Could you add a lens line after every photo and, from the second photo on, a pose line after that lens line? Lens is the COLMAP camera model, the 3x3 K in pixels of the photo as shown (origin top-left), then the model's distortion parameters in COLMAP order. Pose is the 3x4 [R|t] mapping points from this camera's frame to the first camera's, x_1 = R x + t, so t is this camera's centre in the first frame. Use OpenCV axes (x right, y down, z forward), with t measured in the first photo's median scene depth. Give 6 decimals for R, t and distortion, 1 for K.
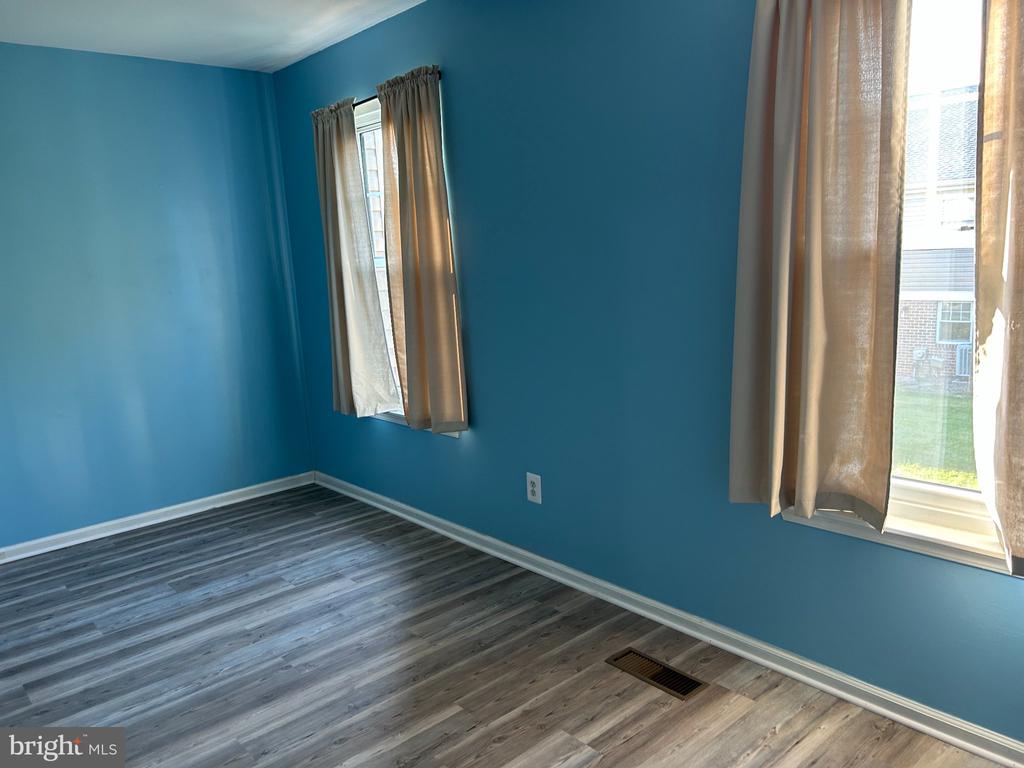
lens RADIAL K [[770.7, 0, 518.1], [0, 770.7, 384.8], [0, 0, 1]] dist [0.074961, -0.077225]
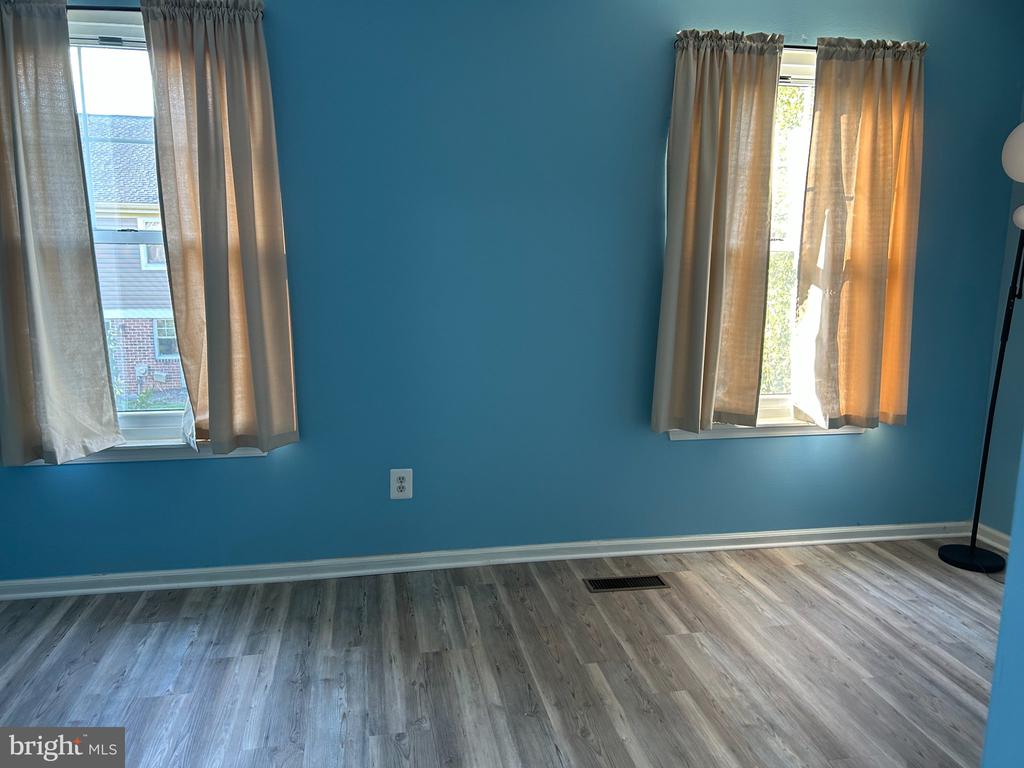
lens RADIAL K [[770.7, 0, 516.8], [0, 770.7, 380.7], [0, 0, 1]] dist [0.074961, -0.077225]
pose [[0.509394, -0.085338, 0.856292, -0.796073], [0.114864, 0.992909, 0.030623, -0.006487], [-0.852833, 0.082758, 0.515584, 0.414082]]
